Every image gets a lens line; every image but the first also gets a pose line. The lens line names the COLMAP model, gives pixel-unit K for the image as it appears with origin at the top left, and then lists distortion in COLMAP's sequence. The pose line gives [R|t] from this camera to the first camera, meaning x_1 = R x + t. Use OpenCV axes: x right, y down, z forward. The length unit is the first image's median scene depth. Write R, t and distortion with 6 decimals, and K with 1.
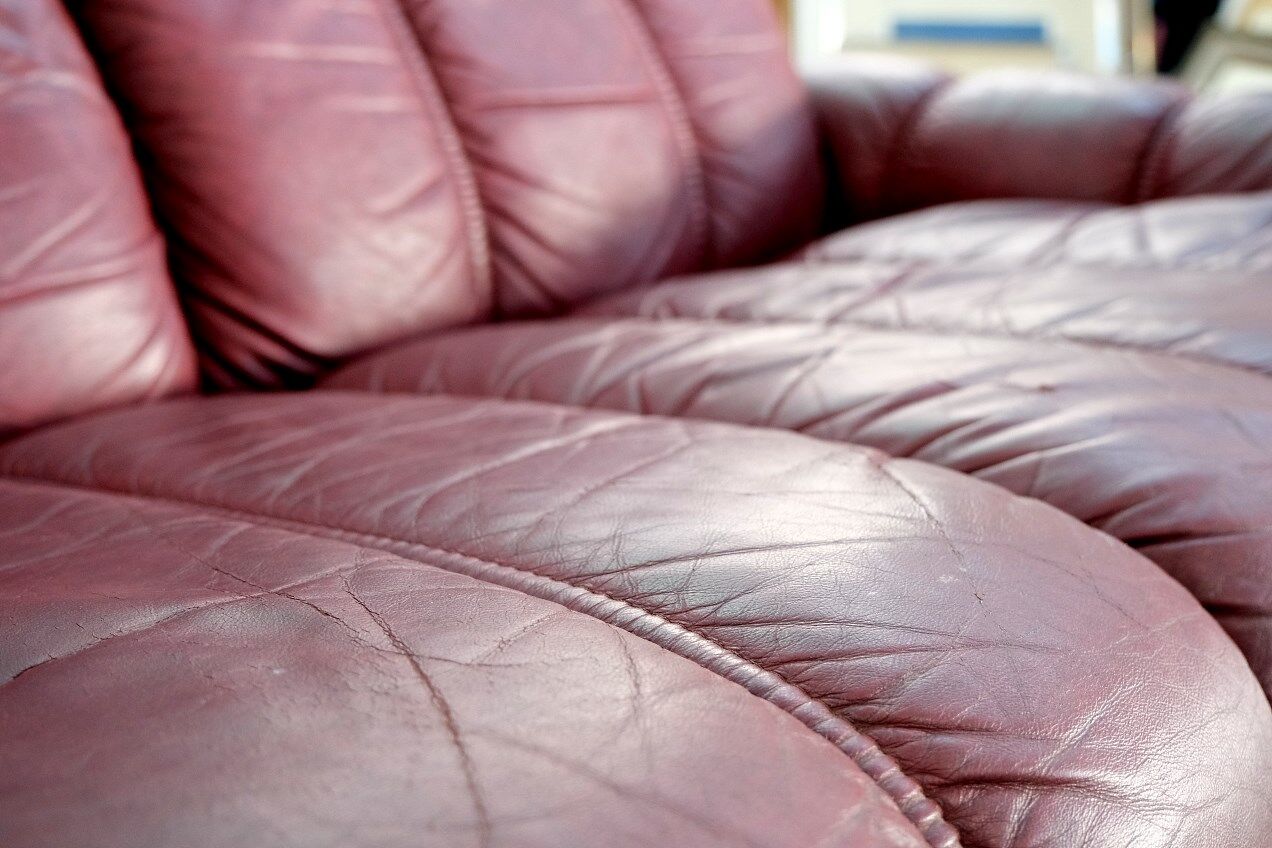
lens RADIAL K [[1625.3, 0, 636.0], [0, 1625.3, 424.0], [0, 0, 1]] dist [0.028062, -0.009979]
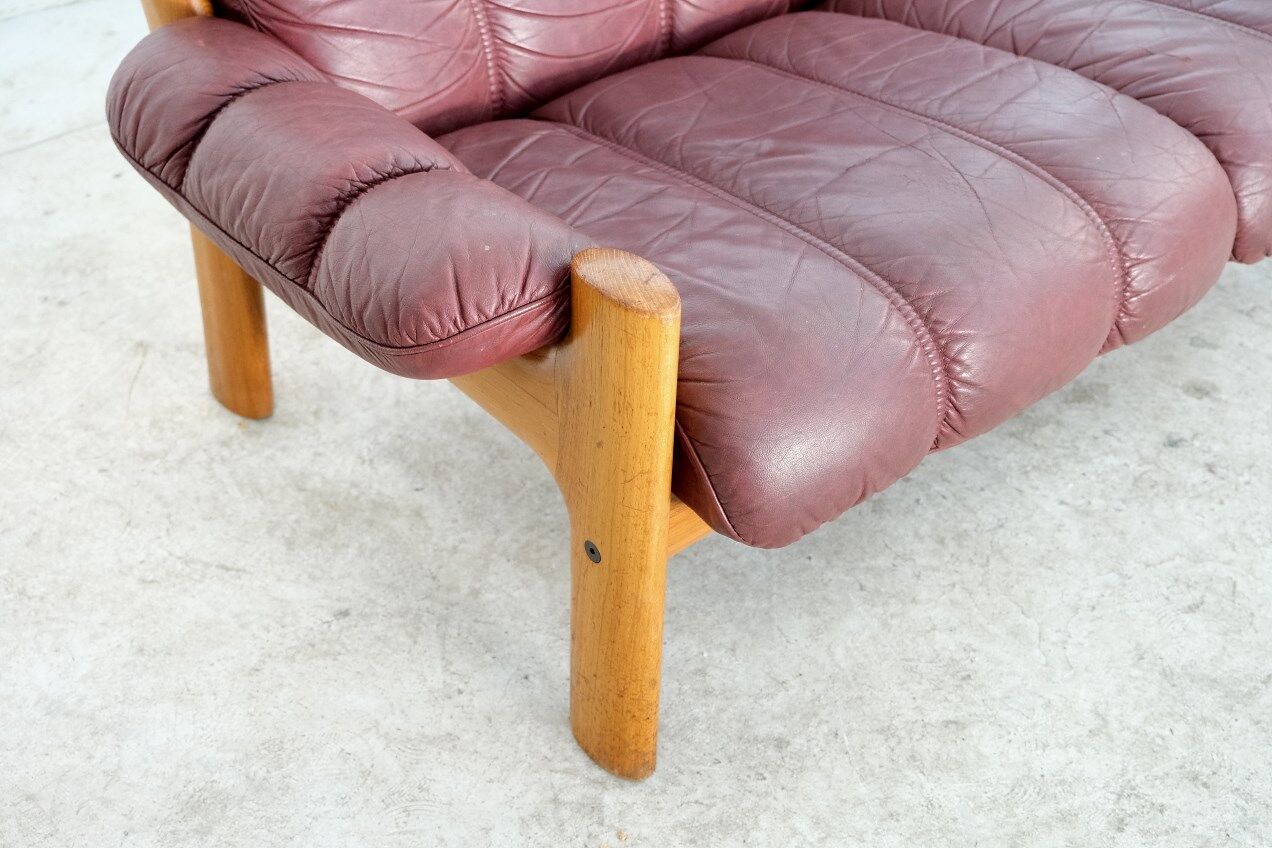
lens RADIAL K [[1625.3, 0, 636.0], [0, 1625.3, 424.0], [0, 0, 1]] dist [0.028062, -0.009979]
pose [[0.989085, 0.092398, -0.114774, -0.278099], [-0.042114, 0.923733, 0.380716, -0.490808], [0.141197, -0.371727, 0.917542, -1.861473]]
